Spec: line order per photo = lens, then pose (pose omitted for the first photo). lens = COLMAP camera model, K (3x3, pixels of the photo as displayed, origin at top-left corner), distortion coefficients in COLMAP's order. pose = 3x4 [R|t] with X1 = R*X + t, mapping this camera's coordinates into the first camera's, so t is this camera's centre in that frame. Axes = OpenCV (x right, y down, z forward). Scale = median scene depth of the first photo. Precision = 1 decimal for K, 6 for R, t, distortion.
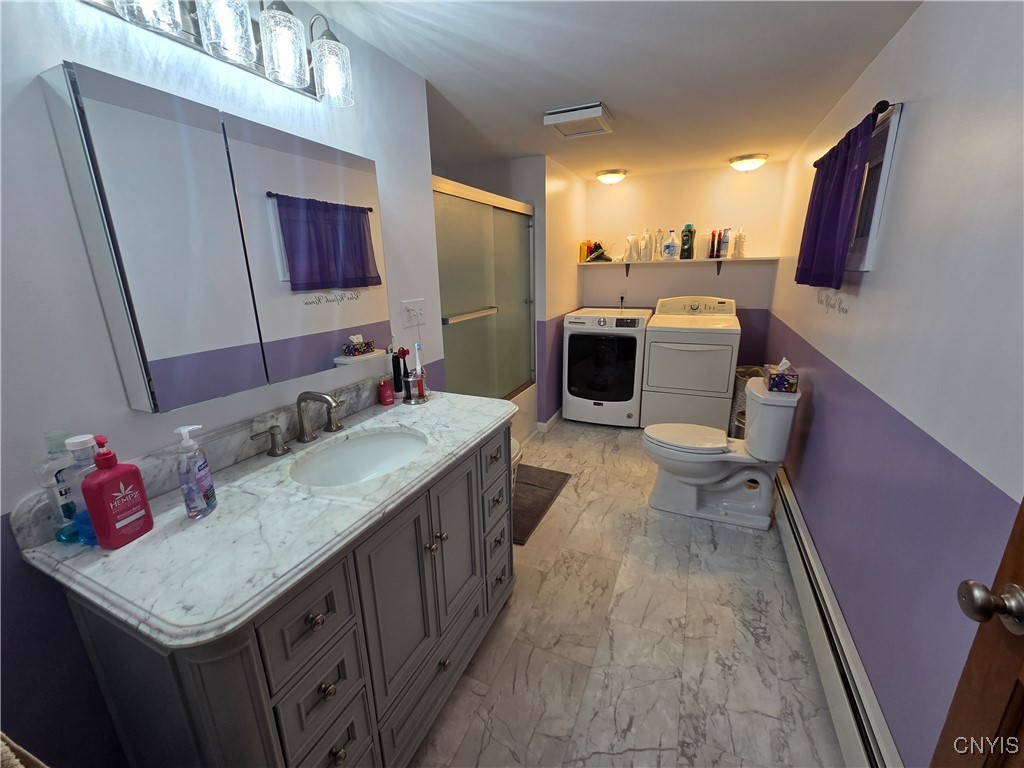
lens RADIAL K [[415.3, 0, 508.8], [0, 415.3, 383.0], [0, 0, 1]] dist [0.004095, -0.001326]
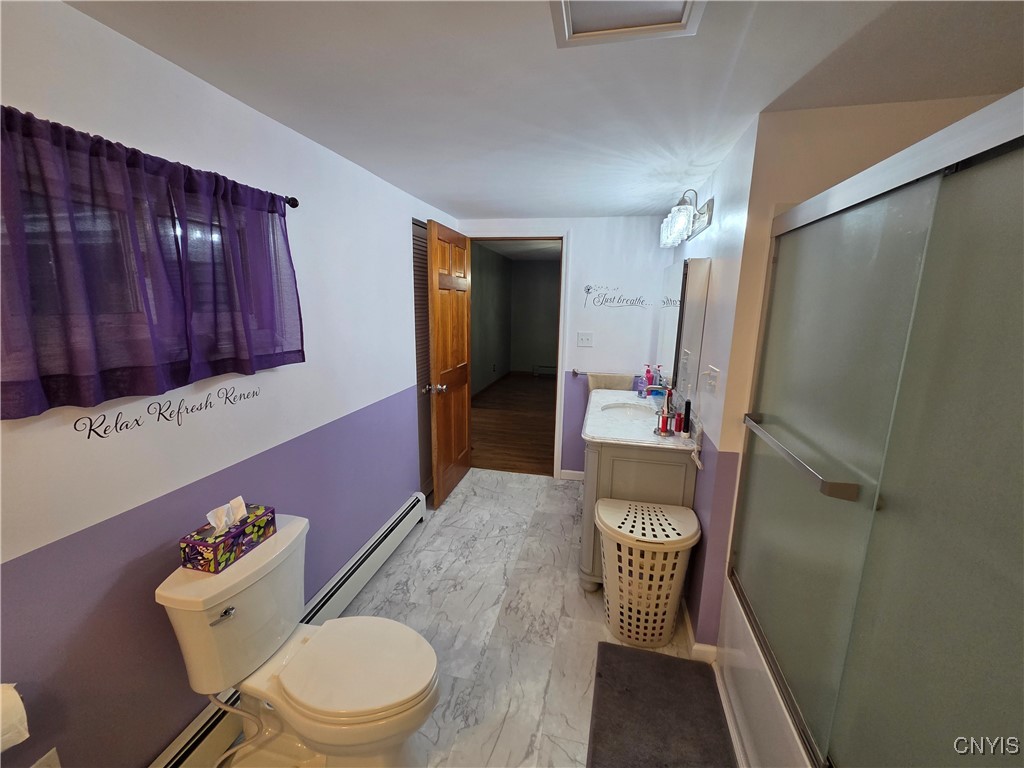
lens RADIAL K [[415.3, 0, 510.9], [0, 415.3, 385.3], [0, 0, 1]] dist [0.004095, -0.001326]
pose [[-0.978430, 0.049071, -0.200667, 0.461873], [-0.047891, 0.891033, 0.451405, -0.612647], [0.200952, 0.451278, -0.869463, 1.873809]]
